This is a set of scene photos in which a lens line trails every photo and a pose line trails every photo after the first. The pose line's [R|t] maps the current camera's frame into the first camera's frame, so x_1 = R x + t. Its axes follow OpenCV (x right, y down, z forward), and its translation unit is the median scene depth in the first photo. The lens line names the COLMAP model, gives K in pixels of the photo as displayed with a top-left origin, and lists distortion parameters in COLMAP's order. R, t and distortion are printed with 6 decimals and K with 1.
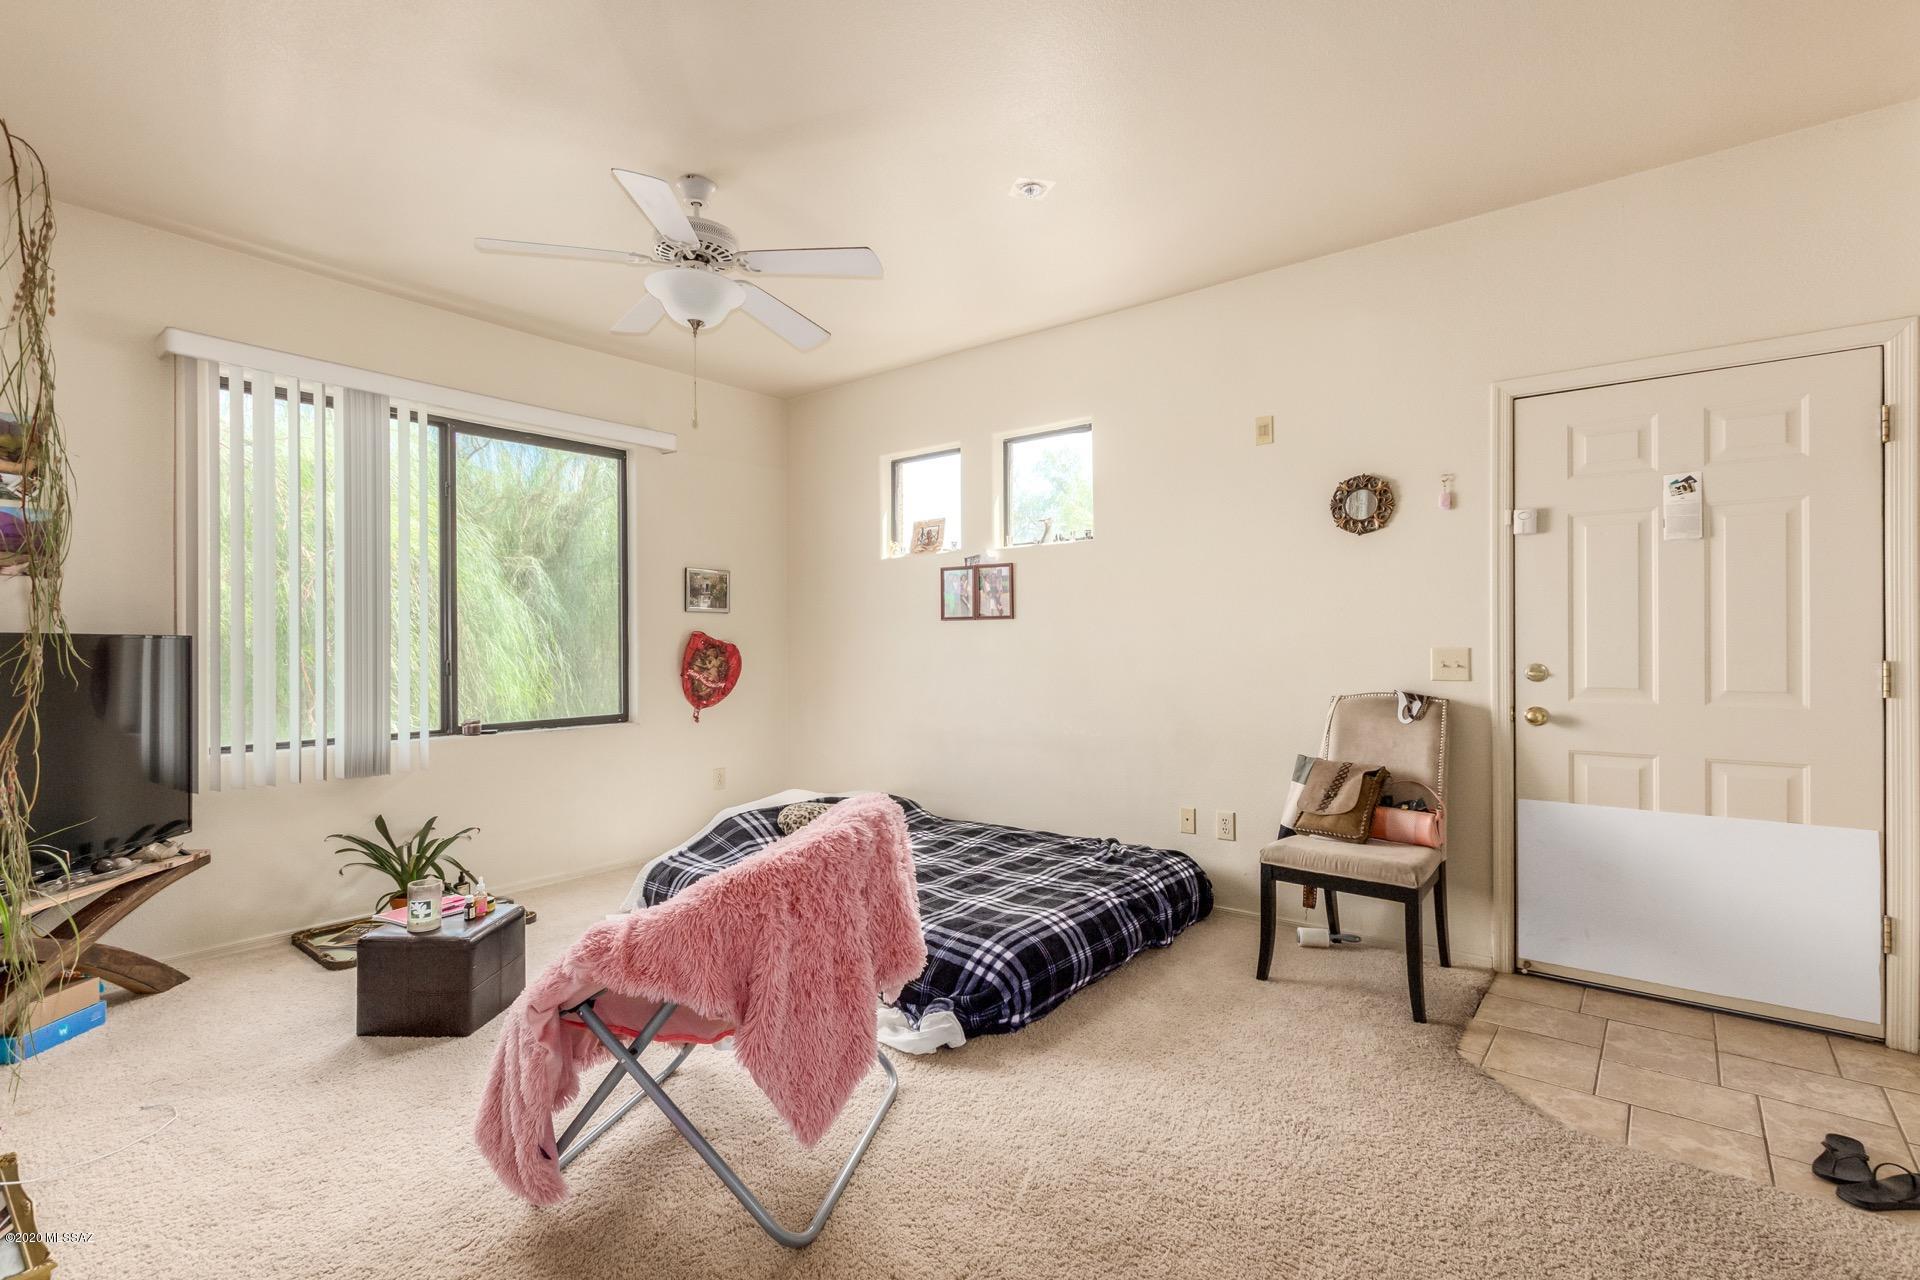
lens RADIAL K [[876.6, 0, 948.8], [0, 876.6, 639.3], [0, 0, 1]] dist [0.002193, -0.000017]
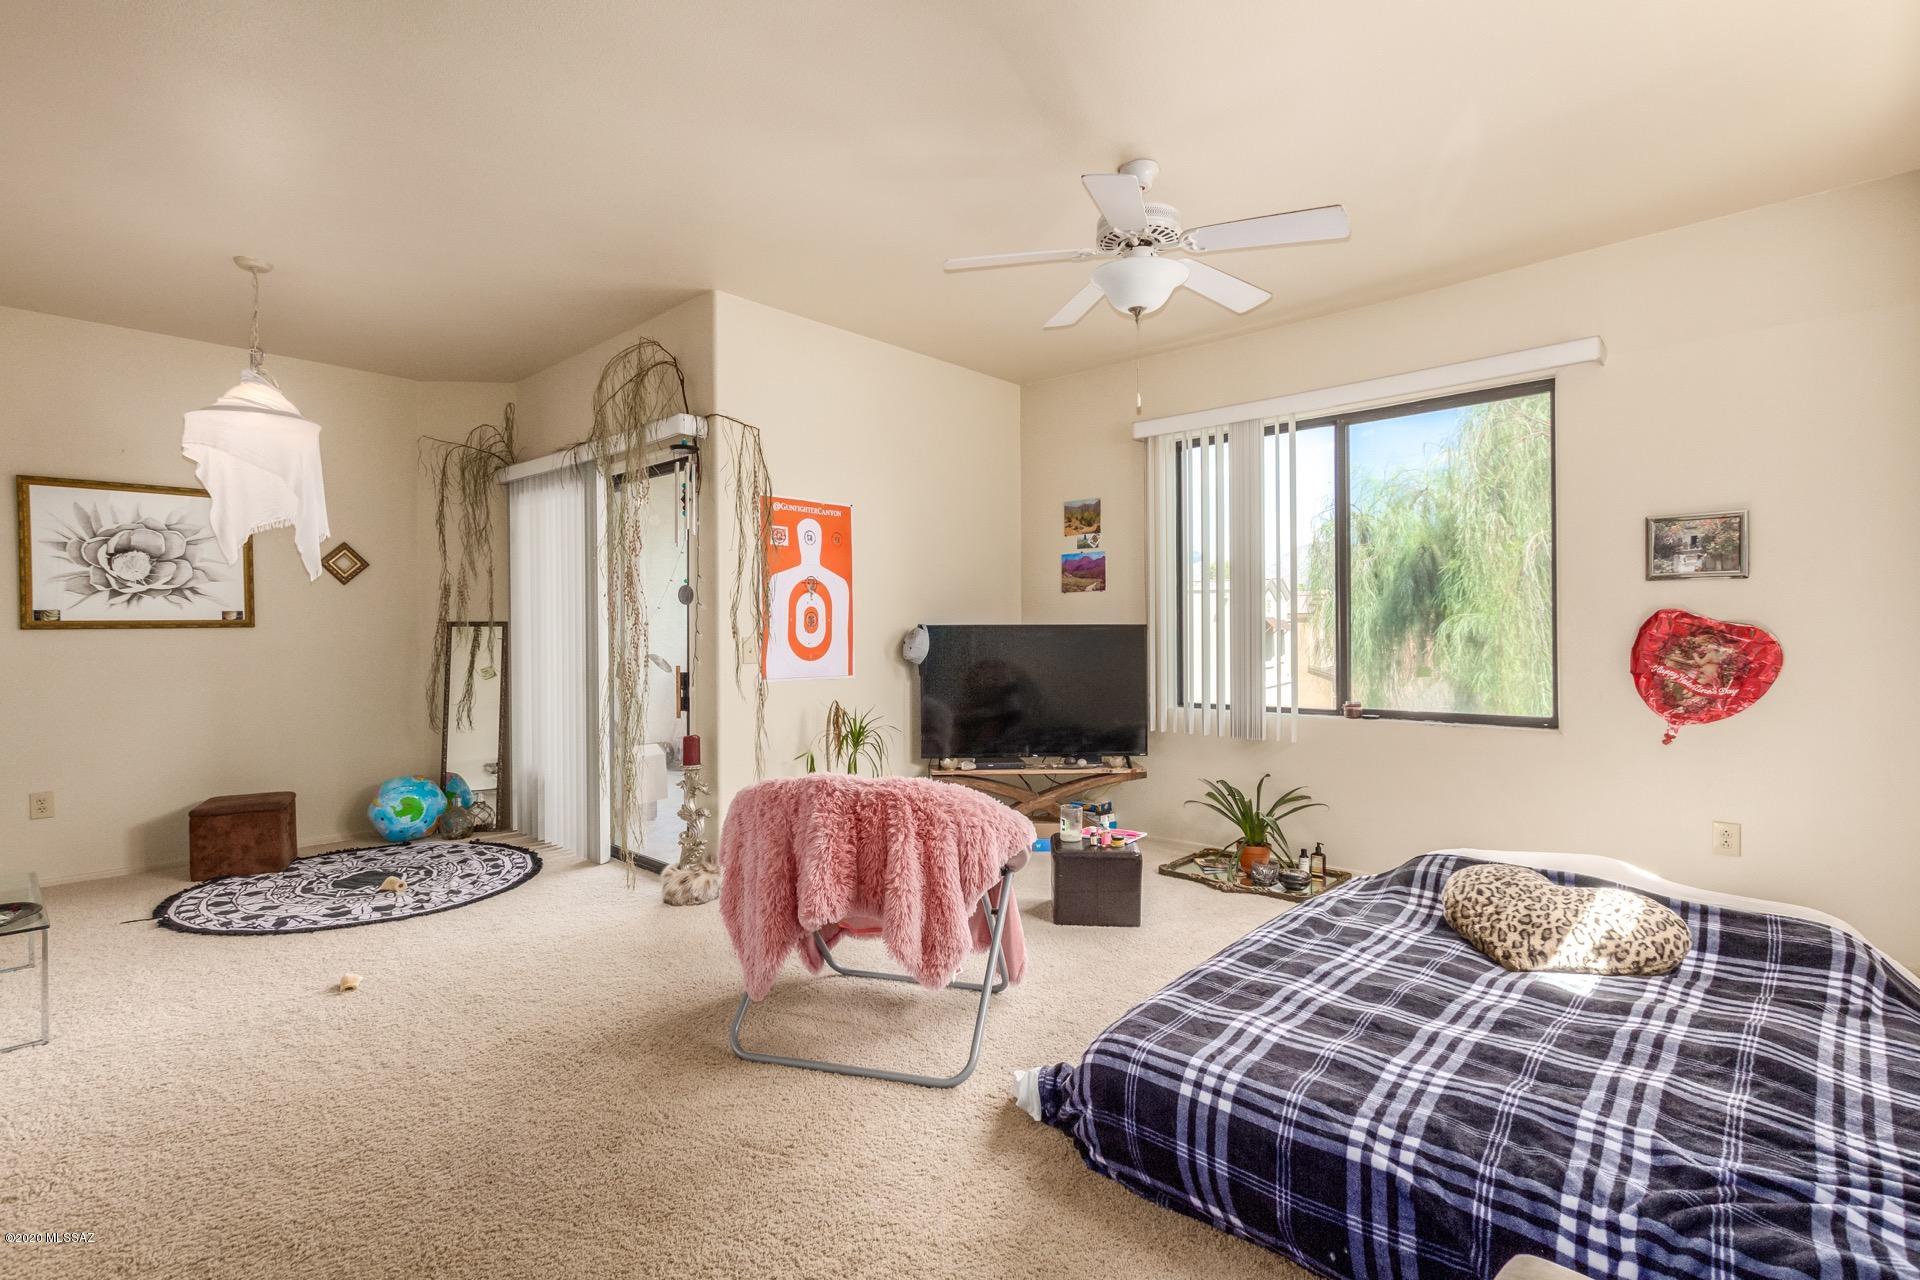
lens RADIAL K [[909.3, 0, 973.1], [0, 909.3, 629.1], [0, 0, 1]] dist [0.013252, -0.008198]
pose [[-0.061288, 0.000535, -0.998120, 0.684114], [0.010286, 0.999947, -0.000095, 0.001240], [0.998067, -0.010273, -0.061290, 0.783590]]
